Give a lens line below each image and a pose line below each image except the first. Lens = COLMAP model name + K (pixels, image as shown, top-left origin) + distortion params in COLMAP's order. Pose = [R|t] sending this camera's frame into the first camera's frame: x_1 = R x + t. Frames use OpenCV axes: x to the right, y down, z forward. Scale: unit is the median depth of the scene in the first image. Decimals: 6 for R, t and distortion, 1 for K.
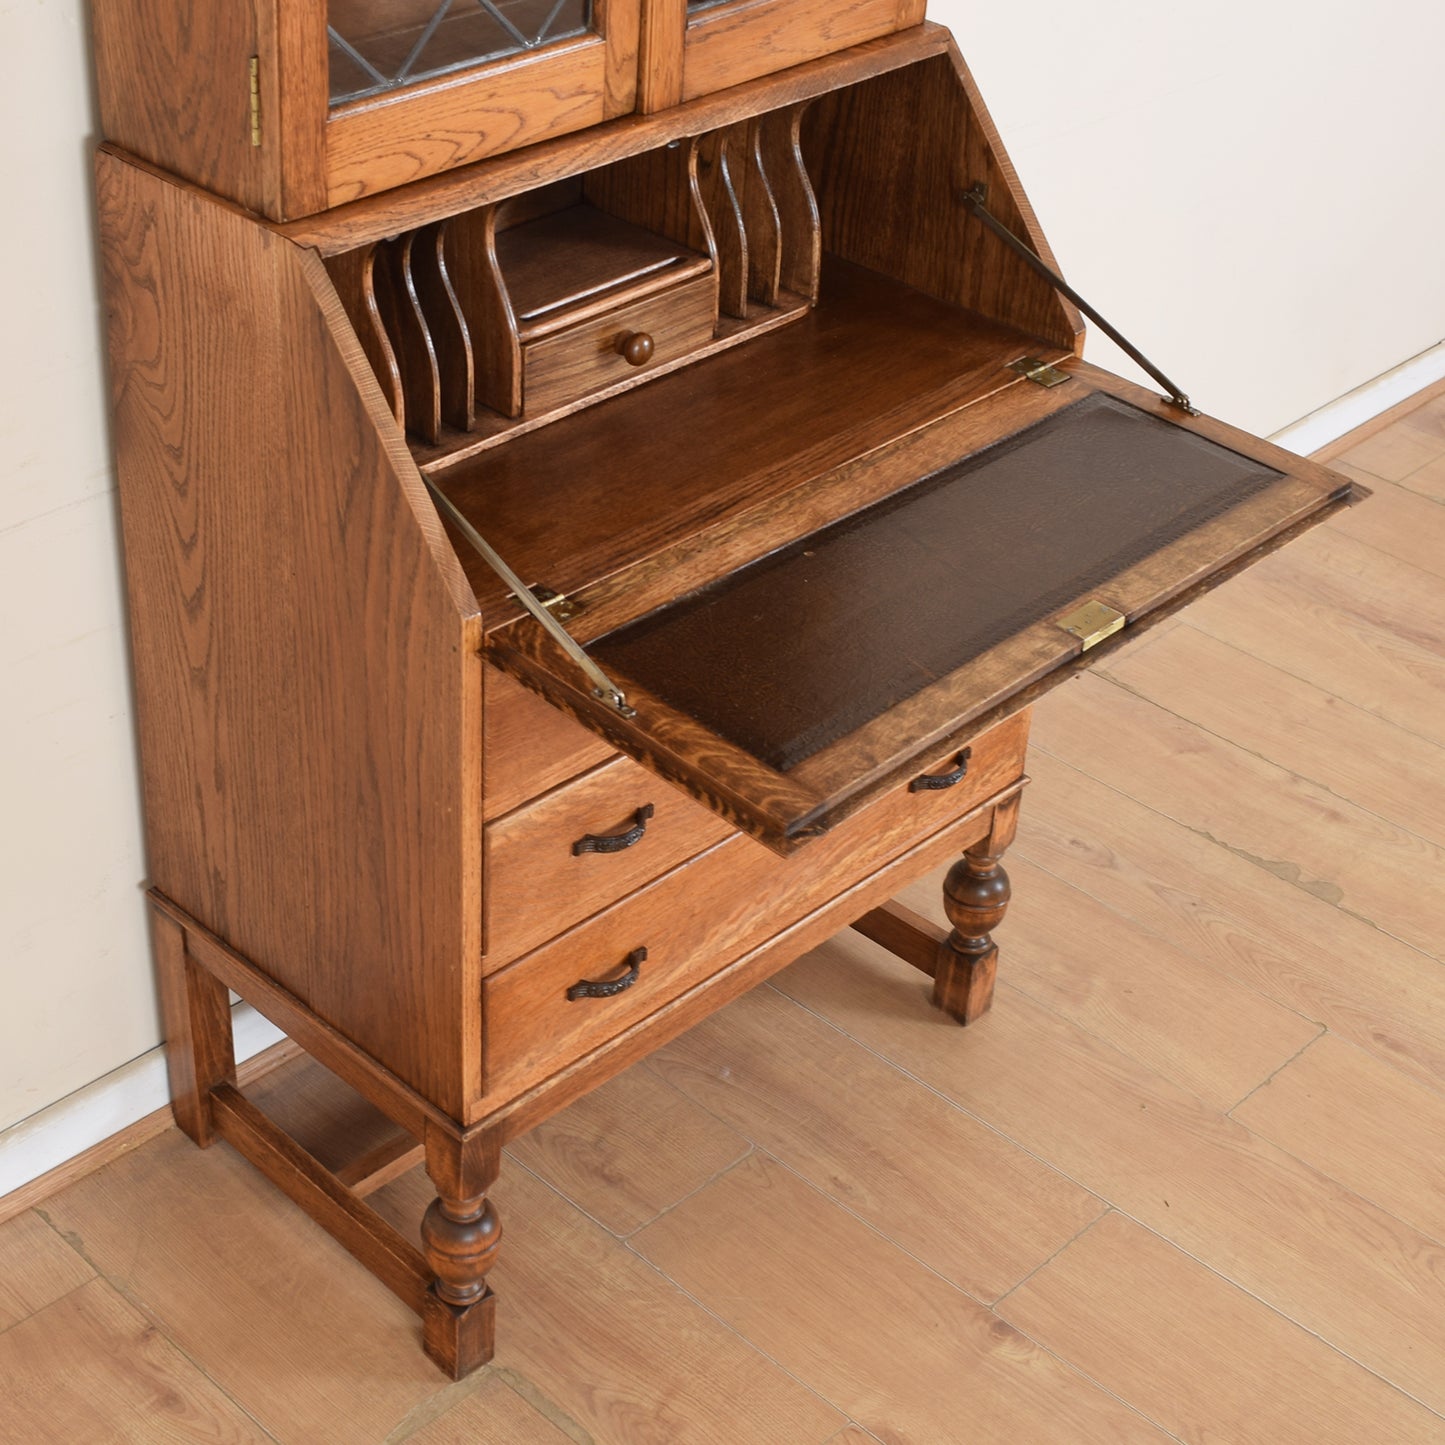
lens RADIAL K [[2447.8, 0, 589.8], [0, 2447.8, 646.2], [0, 0, 1]] dist [-0.089727, 0.018687]
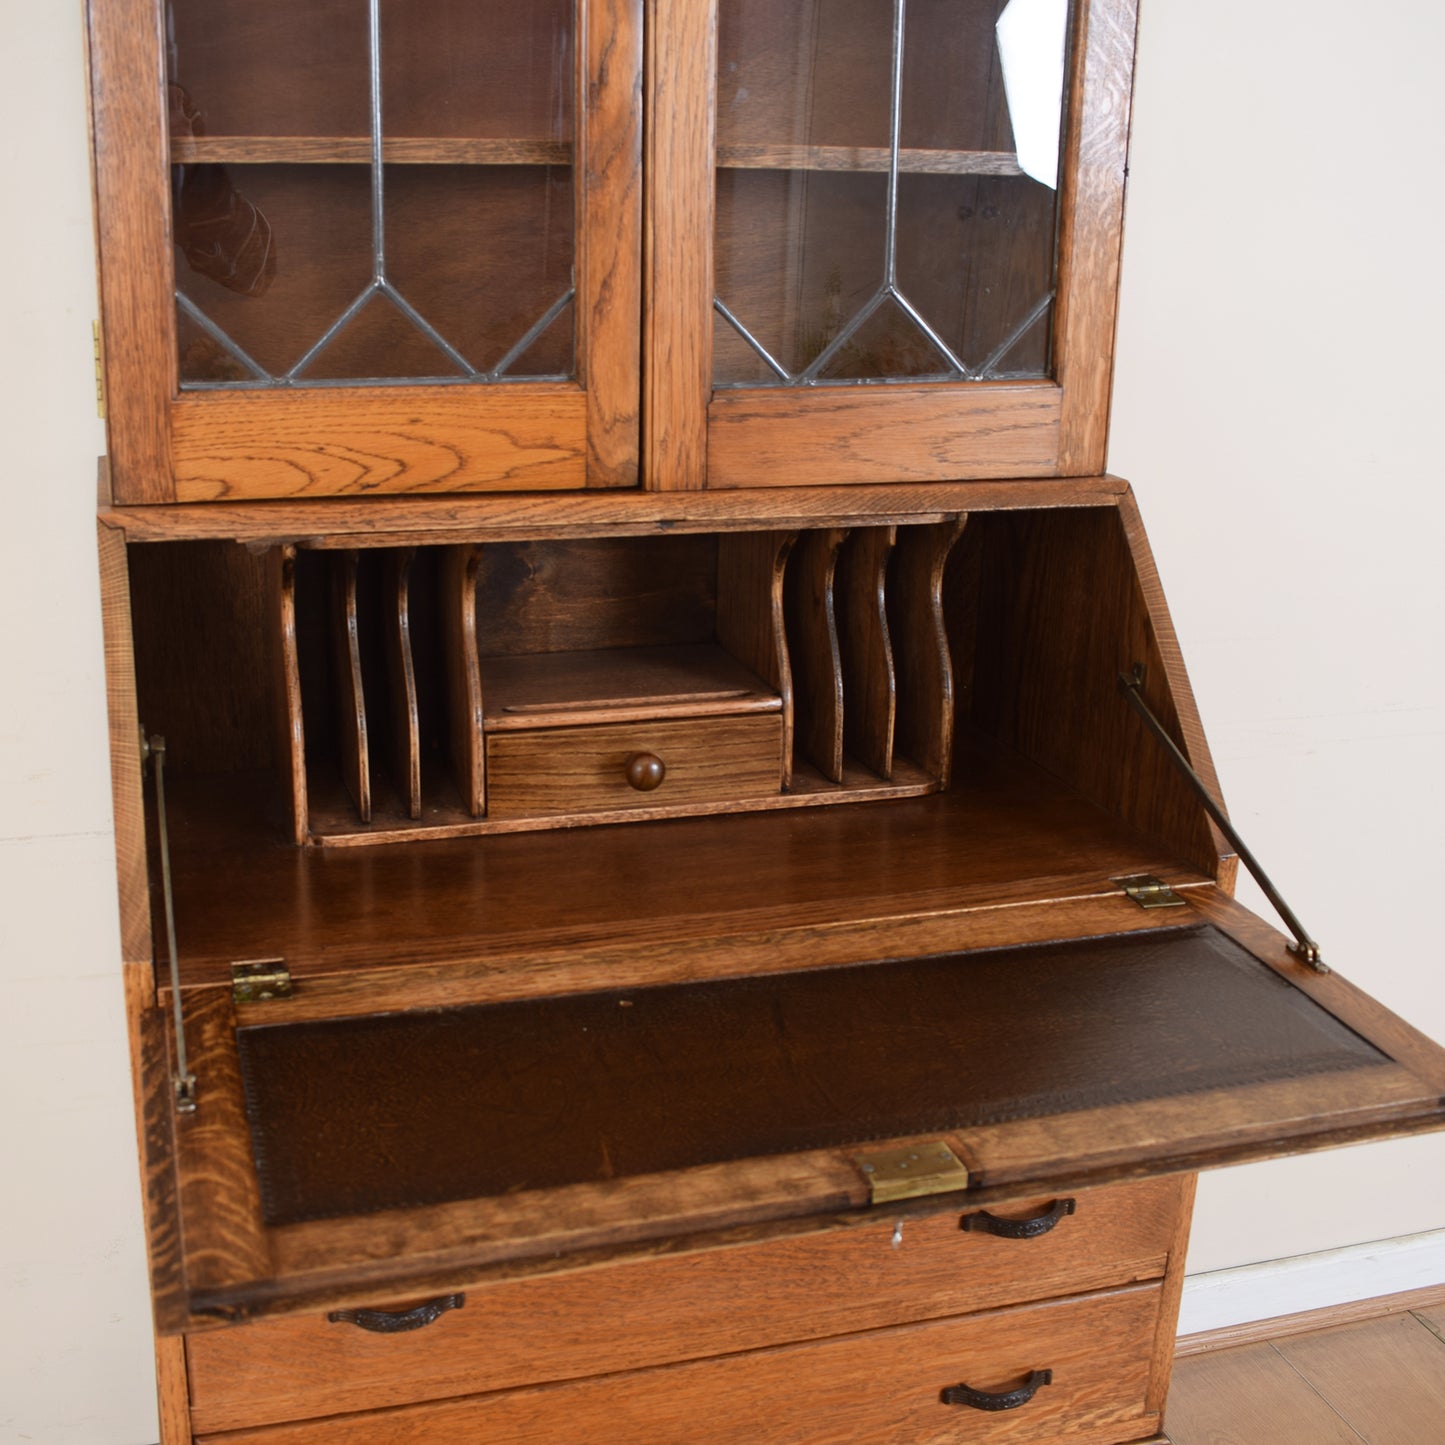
lens RADIAL K [[1801.2, 0, 636.8], [0, 1801.2, 721.9], [0, 0, 1]] dist [-0.090306, 0.002929]
pose [[0.878780, 0.127688, -0.459827, 0.318290], [-0.247642, 0.945669, -0.210672, -0.003207], [0.407944, 0.299007, 0.862656, 0.456710]]
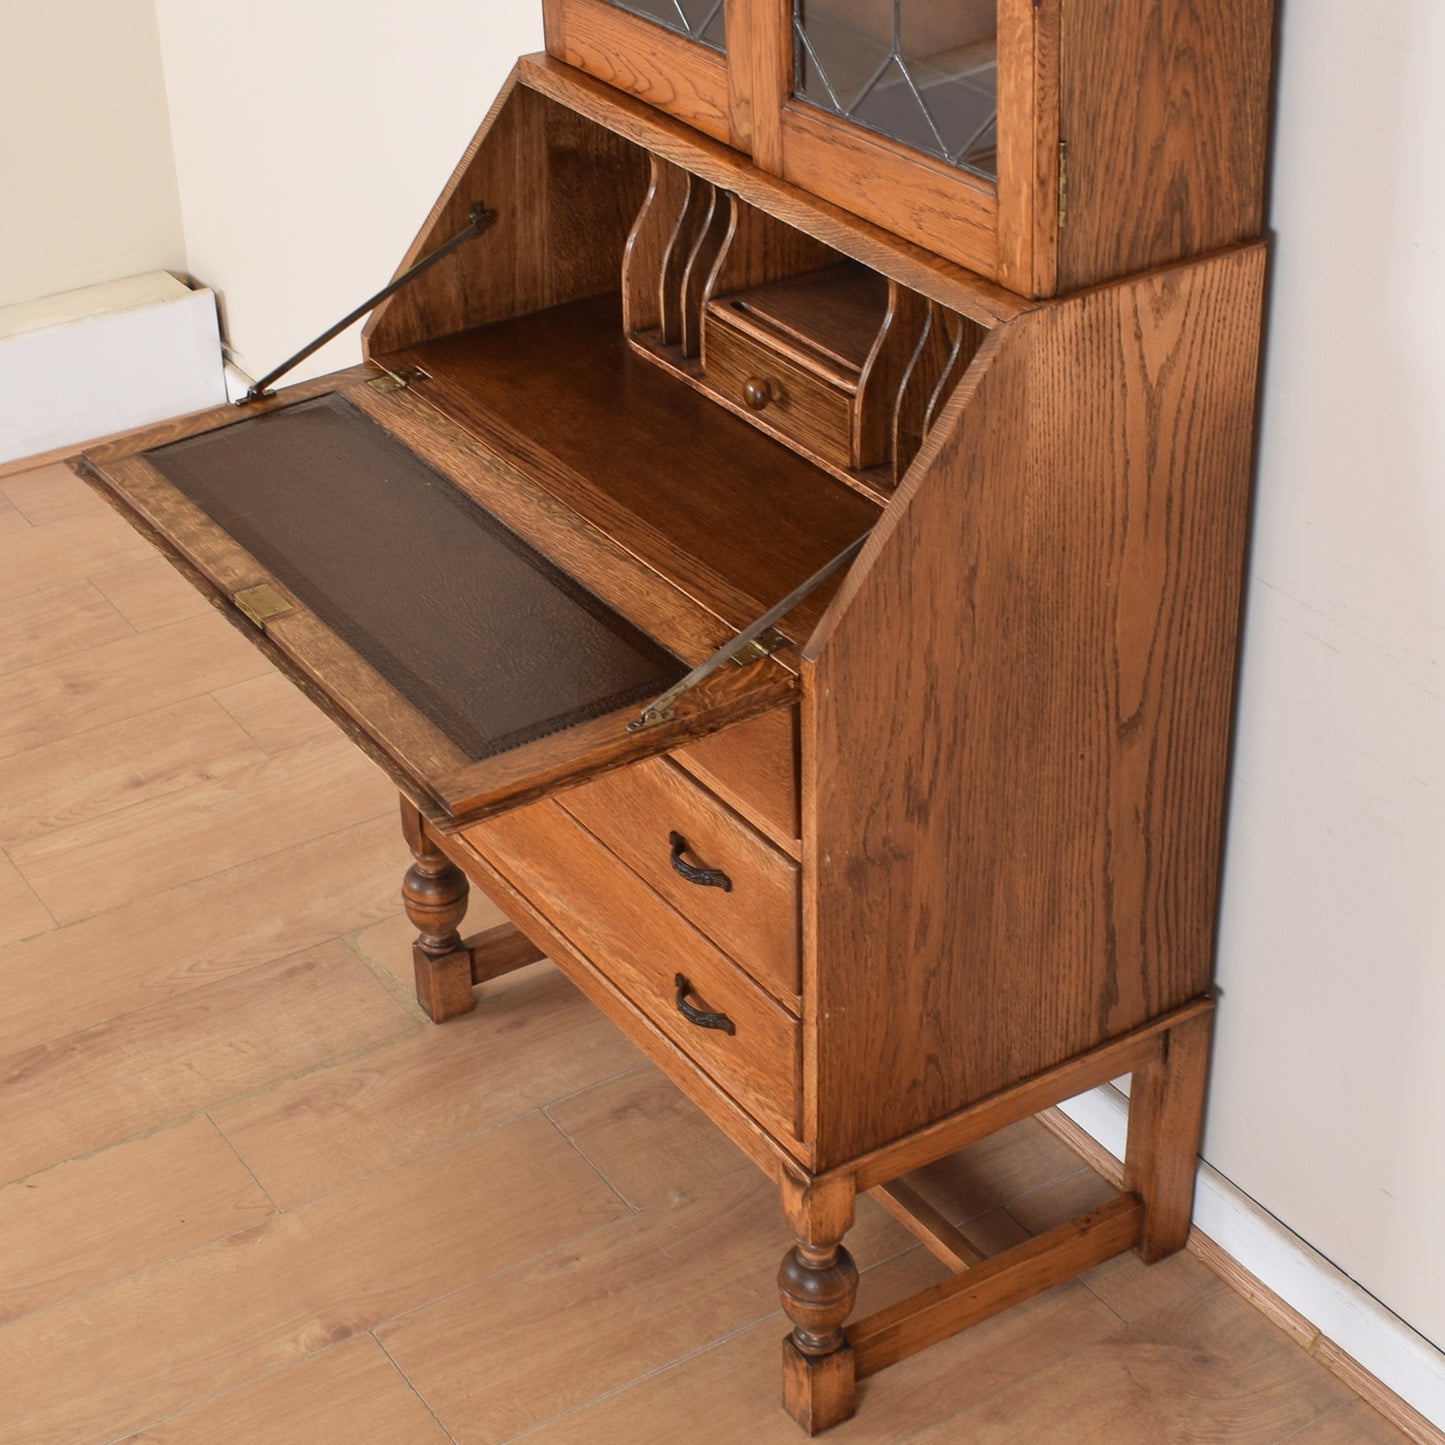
lens RADIAL K [[2786.0, 0, 776.0], [0, 2786.0, 660.9], [0, 0, 1]] dist [-0.079657, -0.096073]
pose [[-0.187210, 0.470327, -0.862406, 1.108460], [-0.516240, 0.699813, 0.493719, -0.641651], [0.835733, 0.537637, 0.111790, 0.966217]]
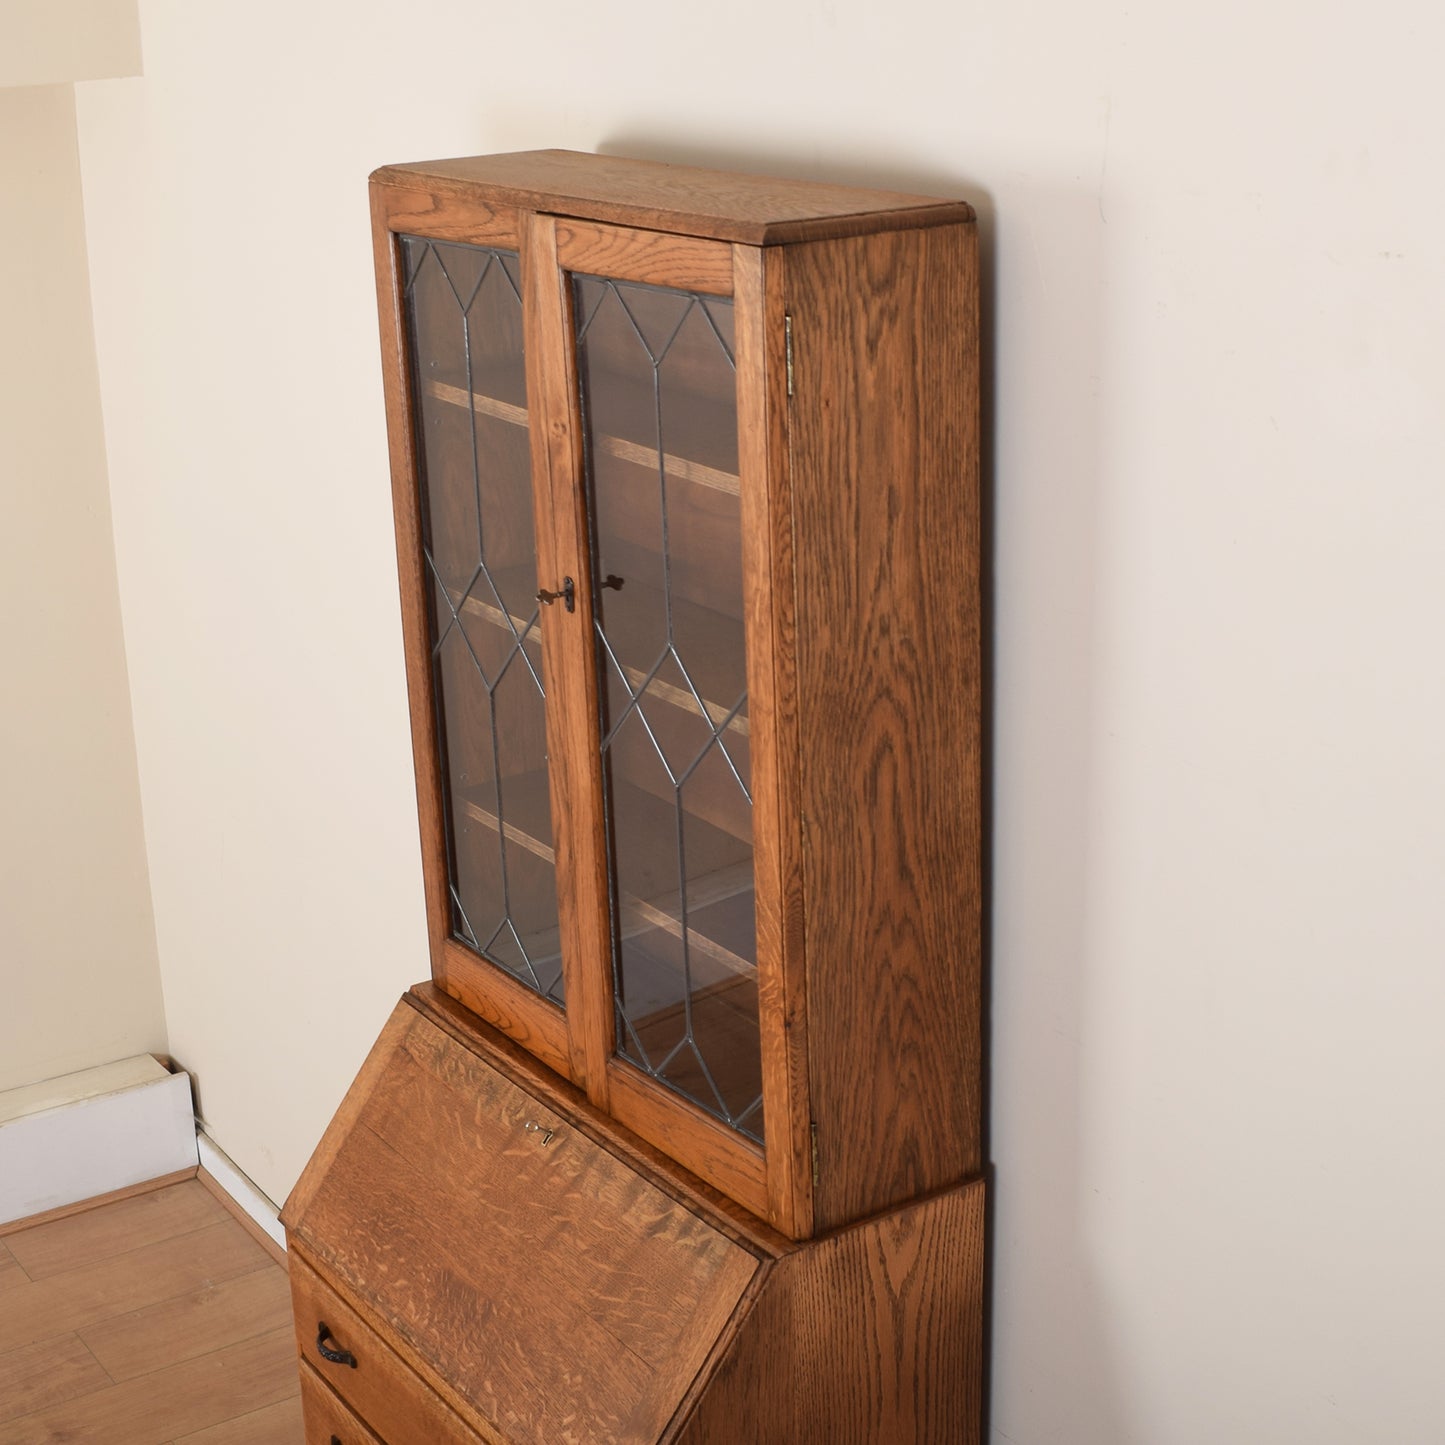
lens RADIAL K [[2423.6, 0, 762.5], [0, 2423.6, 756.9], [0, 0, 1]] dist [-0.092482, -0.018631]
pose [[-0.166776, 0.299957, -0.939261, 1.139398], [-0.515086, 0.785779, 0.342400, -0.833670], [0.840757, 0.540904, 0.023455, 0.926658]]
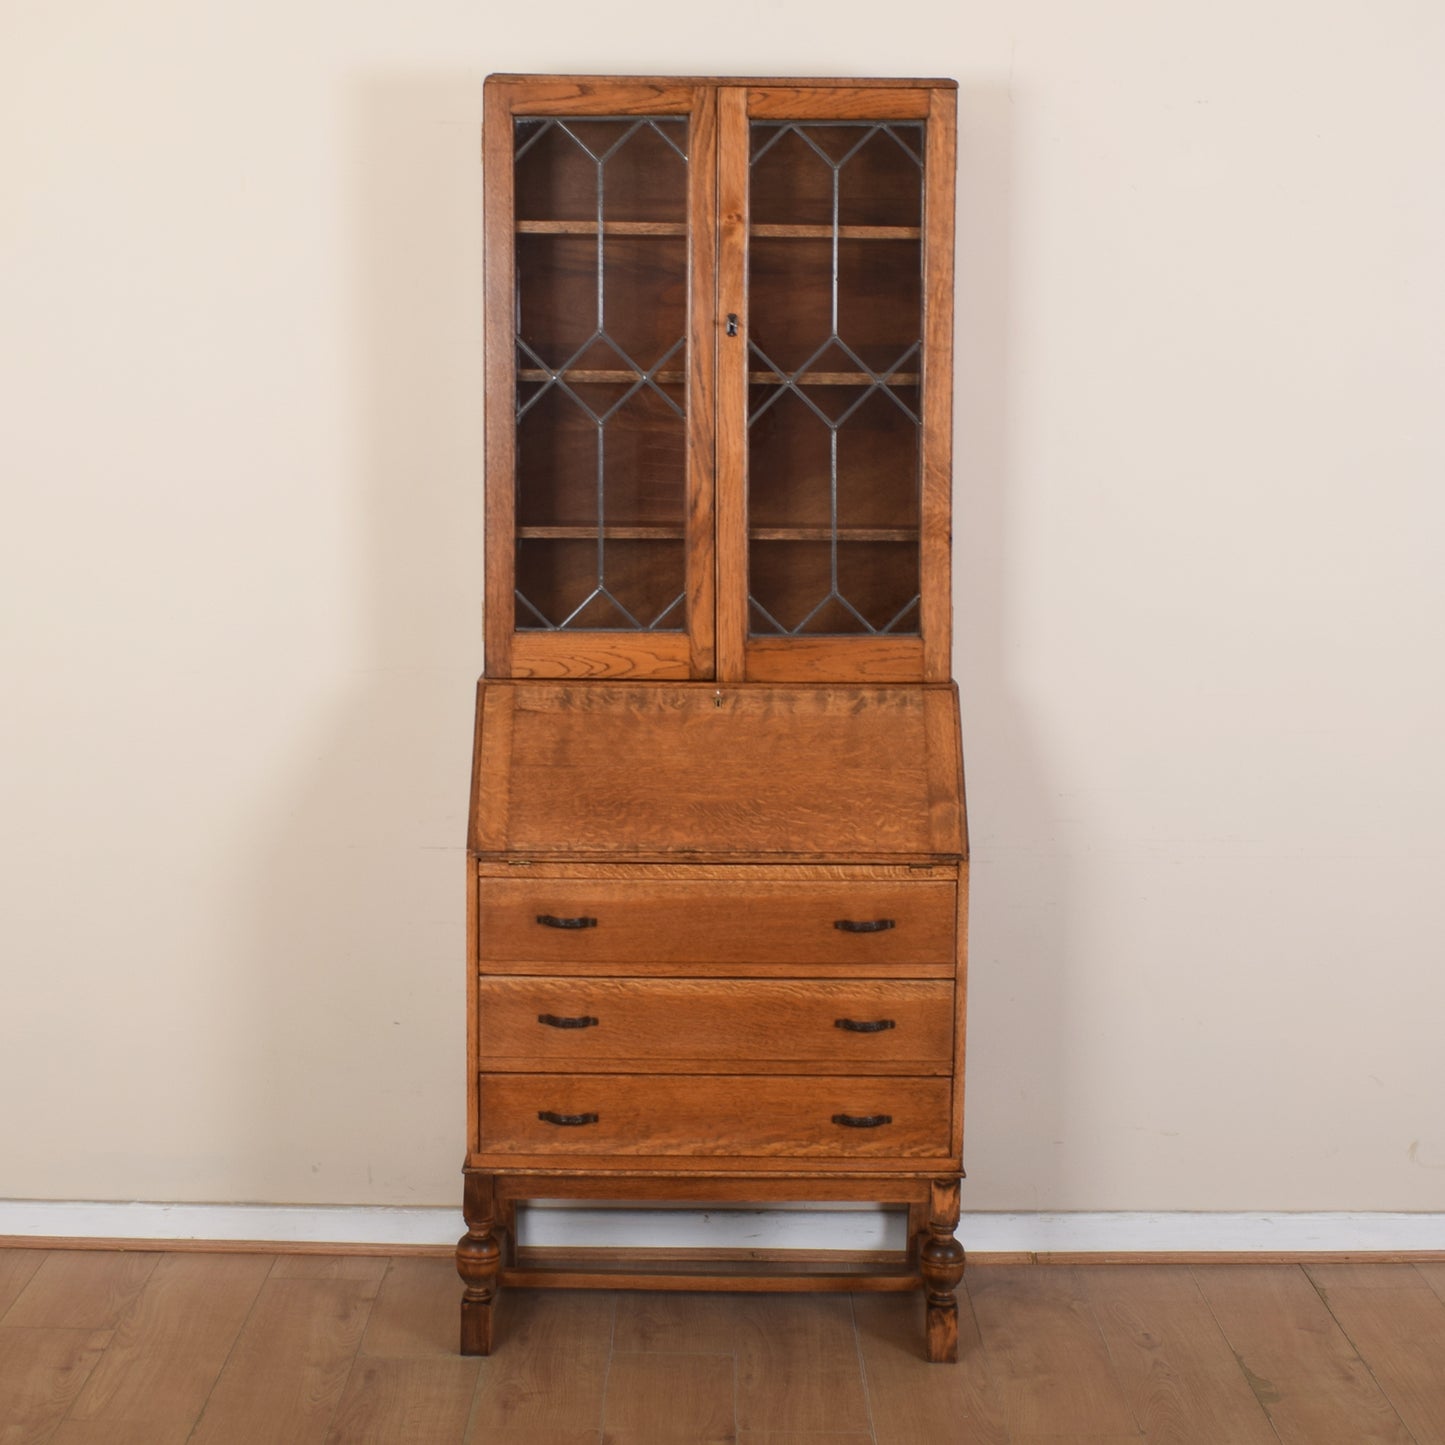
lens RADIAL K [[2604.8, 0, 721.9], [0, 2604.8, 614.9], [0, 0, 1]] dist [-0.082428, -0.057491]
pose [[0.720887, 0.047866, -0.691397, 1.422553], [-0.360410, 0.877998, -0.314998, 0.378263], [0.591968, 0.476265, 0.650189, -0.362846]]
